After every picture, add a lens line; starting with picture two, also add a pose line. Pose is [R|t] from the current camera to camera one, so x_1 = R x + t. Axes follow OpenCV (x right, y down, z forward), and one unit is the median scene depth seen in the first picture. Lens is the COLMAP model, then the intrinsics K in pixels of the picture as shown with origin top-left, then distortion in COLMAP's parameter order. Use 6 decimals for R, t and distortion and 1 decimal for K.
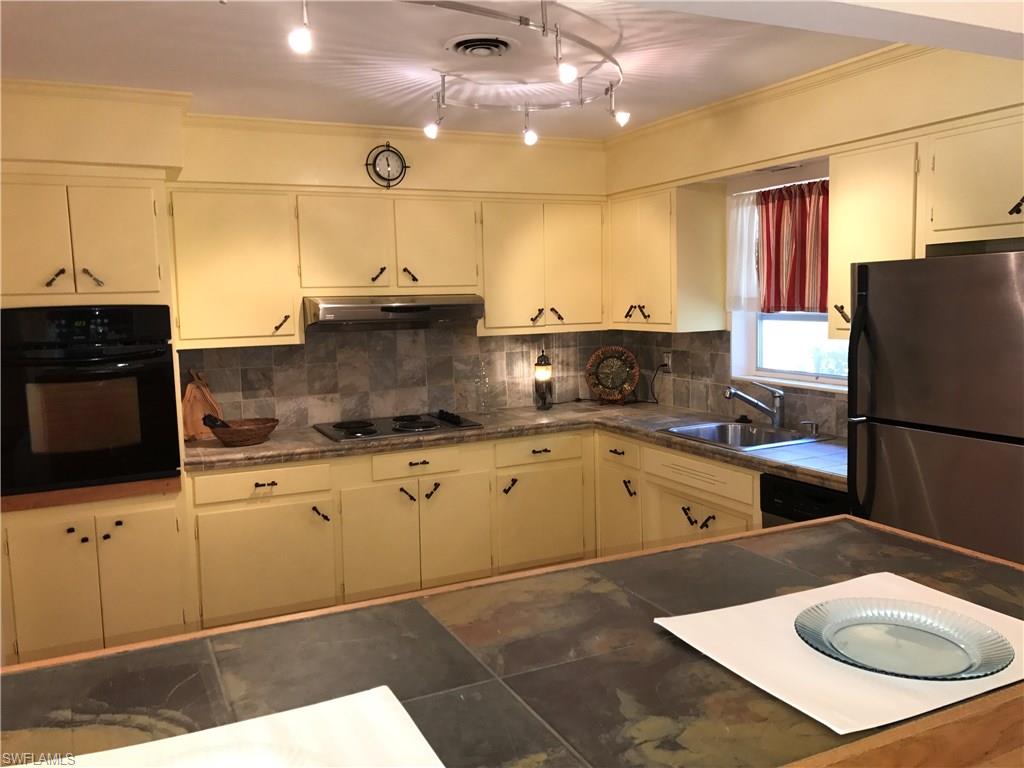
lens RADIAL K [[849.7, 0, 512.2], [0, 849.7, 382.2], [0, 0, 1]] dist [0.056239, -0.042035]
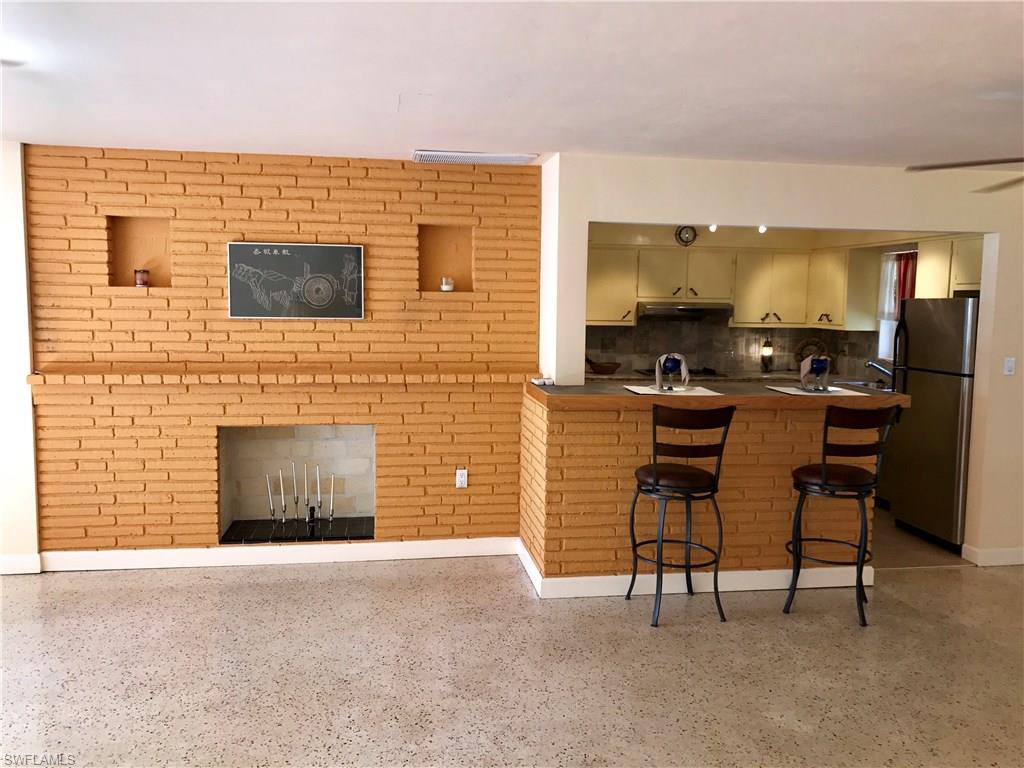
lens RADIAL K [[849.7, 0, 519.7], [0, 849.7, 382.5], [0, 0, 1]] dist [0.056239, -0.042035]
pose [[0.956100, 0.072193, -0.284009, 0.058248], [-0.072322, 0.997331, 0.010048, 0.078006], [0.283976, 0.010933, 0.958769, -0.866455]]
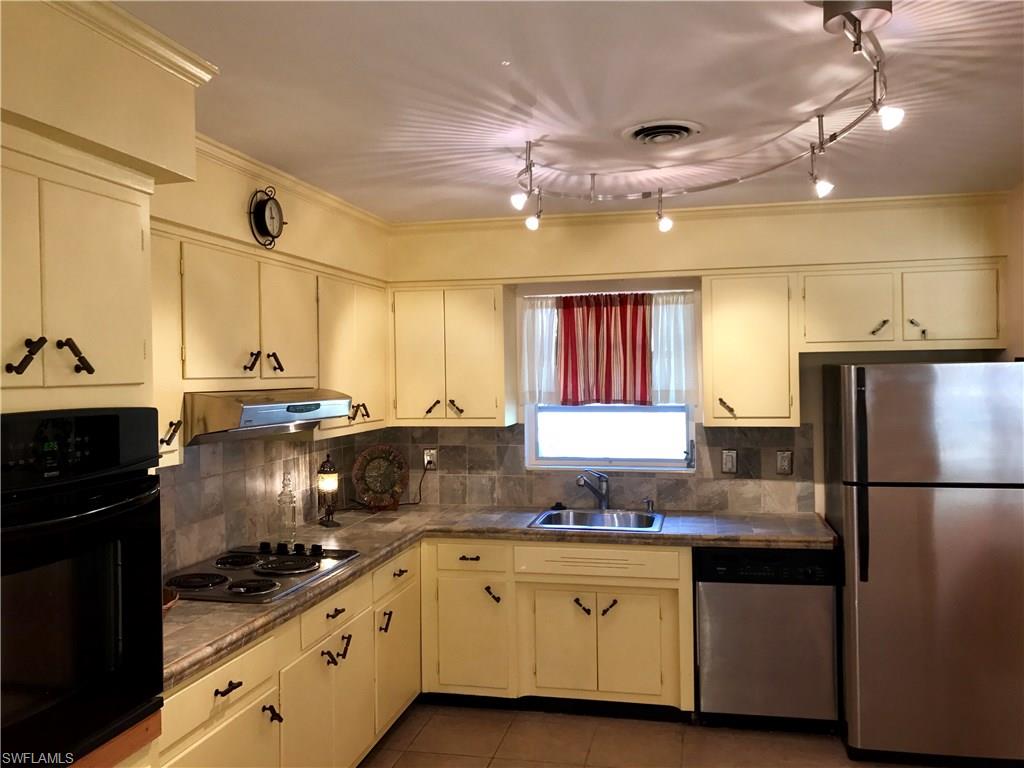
lens RADIAL K [[849.7, 0, 516.5], [0, 849.7, 378.2], [0, 0, 1]] dist [0.056239, -0.042035]
pose [[0.621678, 0.009954, 0.783210, -0.557986], [0.081315, 0.993696, -0.077173, -0.035415], [-0.779041, 0.111663, 0.616949, 0.355934]]
